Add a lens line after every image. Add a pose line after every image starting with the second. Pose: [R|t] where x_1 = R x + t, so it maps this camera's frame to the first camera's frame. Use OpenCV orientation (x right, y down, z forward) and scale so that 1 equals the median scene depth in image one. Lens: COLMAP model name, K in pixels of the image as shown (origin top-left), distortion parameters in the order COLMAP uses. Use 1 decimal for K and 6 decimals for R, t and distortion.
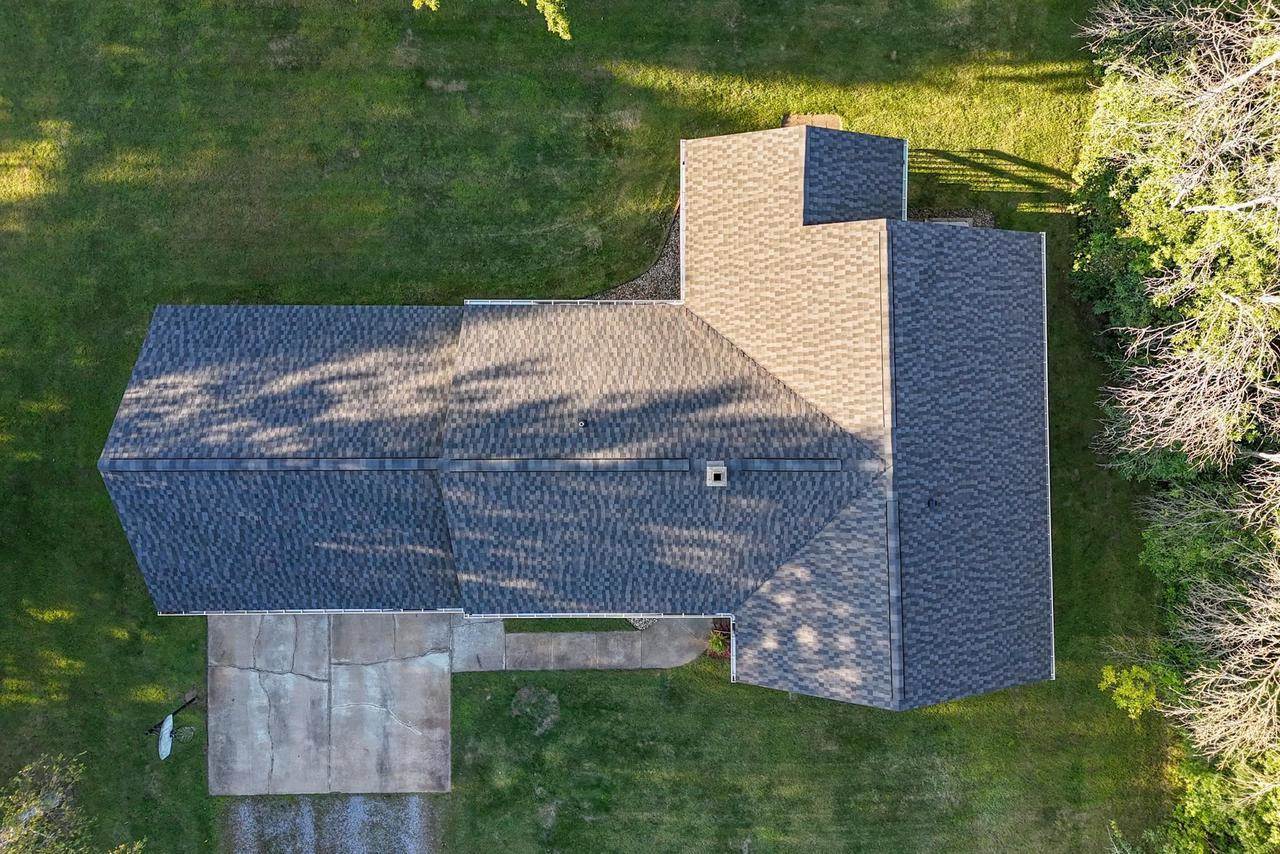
lens RADIAL K [[945.8, 0, 634.1], [0, 945.8, 431.0], [0, 0, 1]] dist [0.073536, -0.078674]
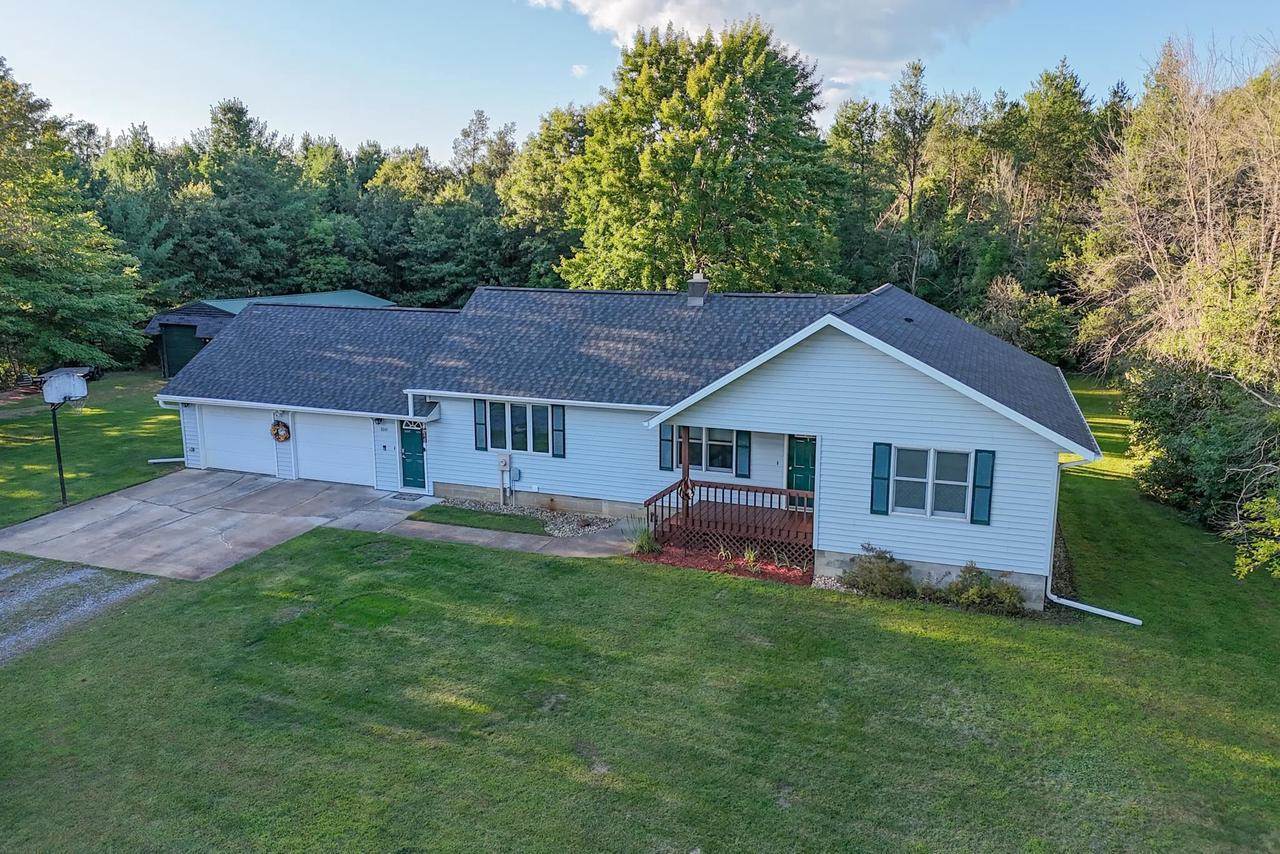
lens RADIAL K [[945.8, 0, 634.1], [0, 945.8, 431.0], [0, 0, 1]] dist [0.073536, -0.078674]
pose [[0.929574, 0.064004, -0.363037, 0.379337], [-0.368573, 0.179545, -0.912095, 0.976484], [0.006804, 0.981665, 0.190491, 0.863296]]
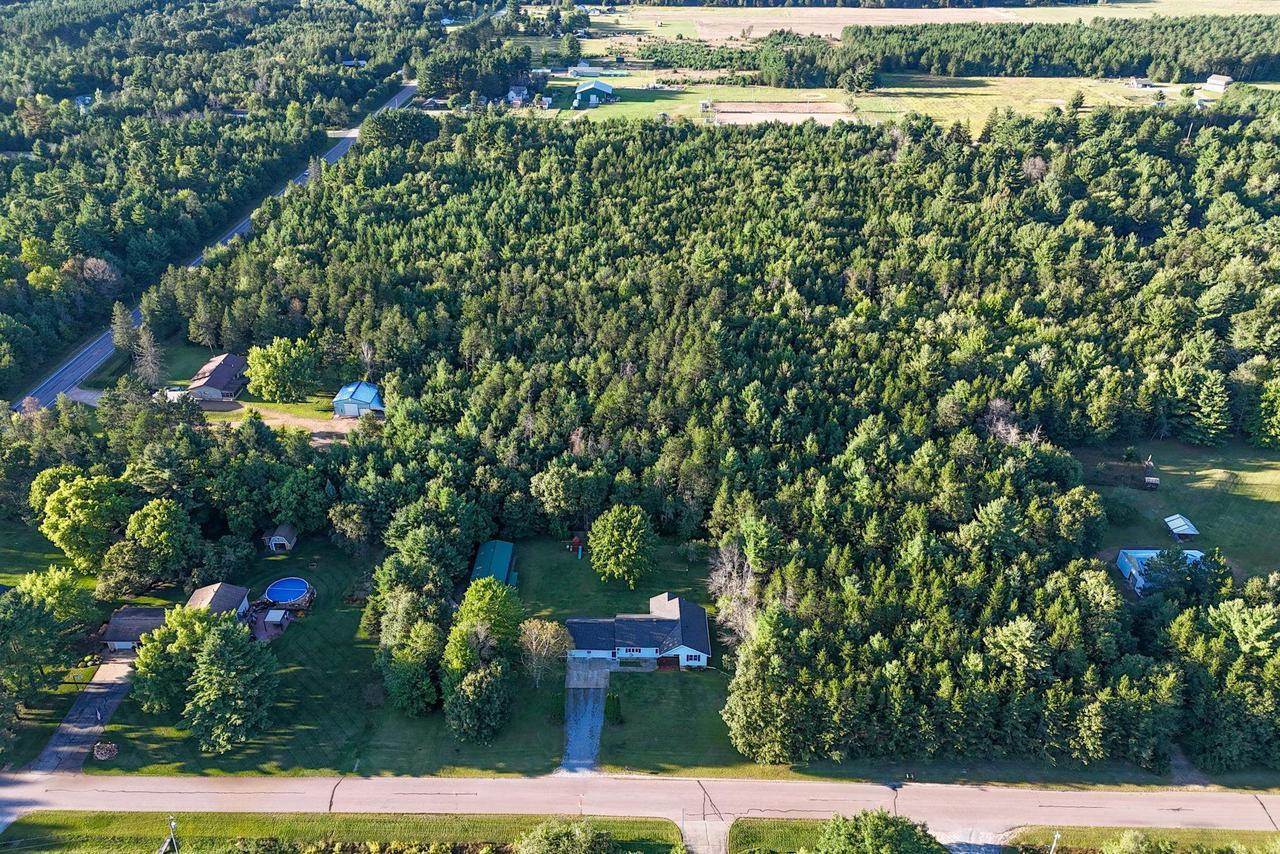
lens RADIAL K [[945.8, 0, 634.1], [0, 945.8, 431.0], [0, 0, 1]] dist [0.073536, -0.078674]
pose [[0.999865, 0.001617, -0.016372, 0.041629], [-0.014976, 0.501391, -0.865091, 4.853363], [0.006810, 0.865219, 0.501347, -3.340397]]
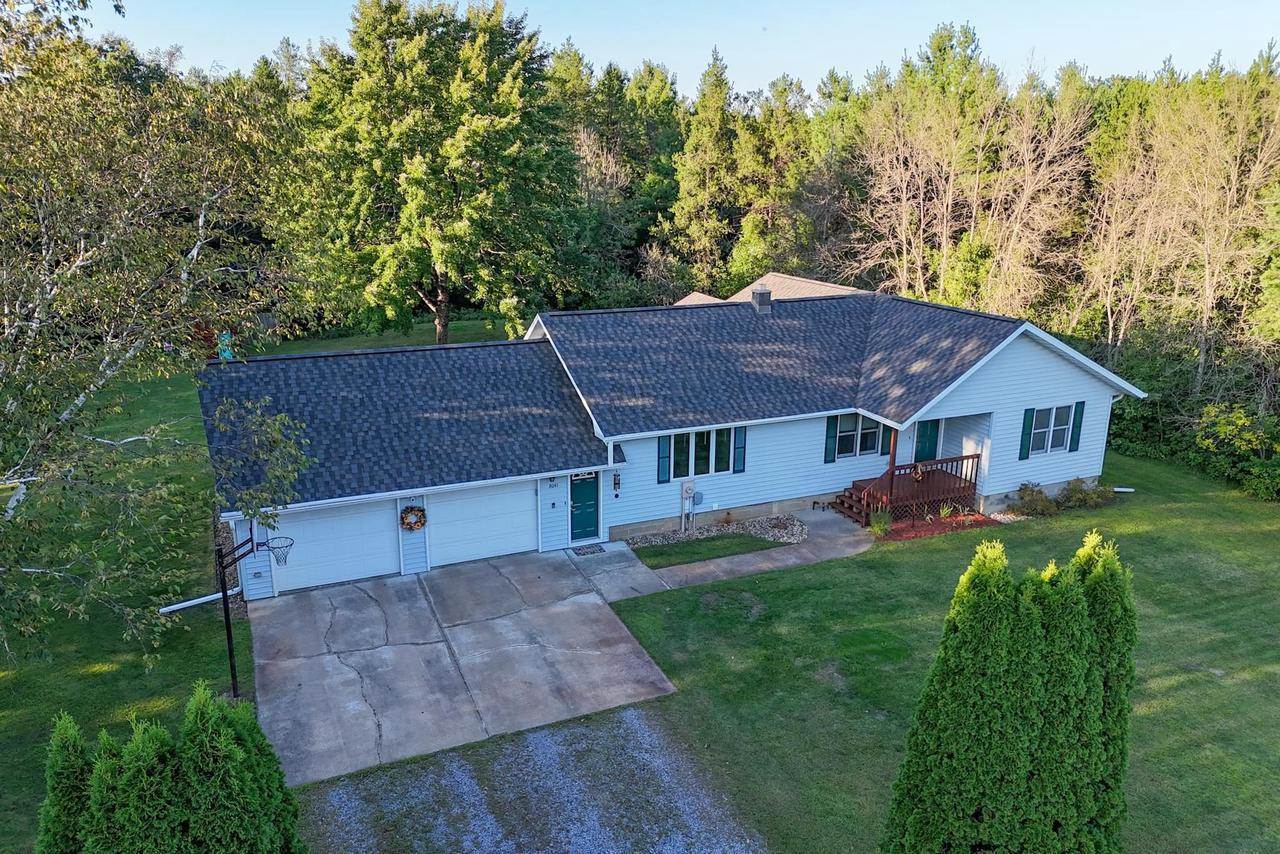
lens RADIAL K [[945.8, 0, 634.1], [0, 945.8, 431.0], [0, 0, 1]] dist [0.073536, -0.078674]
pose [[0.916382, -0.115660, 0.383231, -0.489997], [0.400258, 0.250134, -0.881605, 0.976987], [0.006107, 0.961278, 0.275512, 0.752131]]
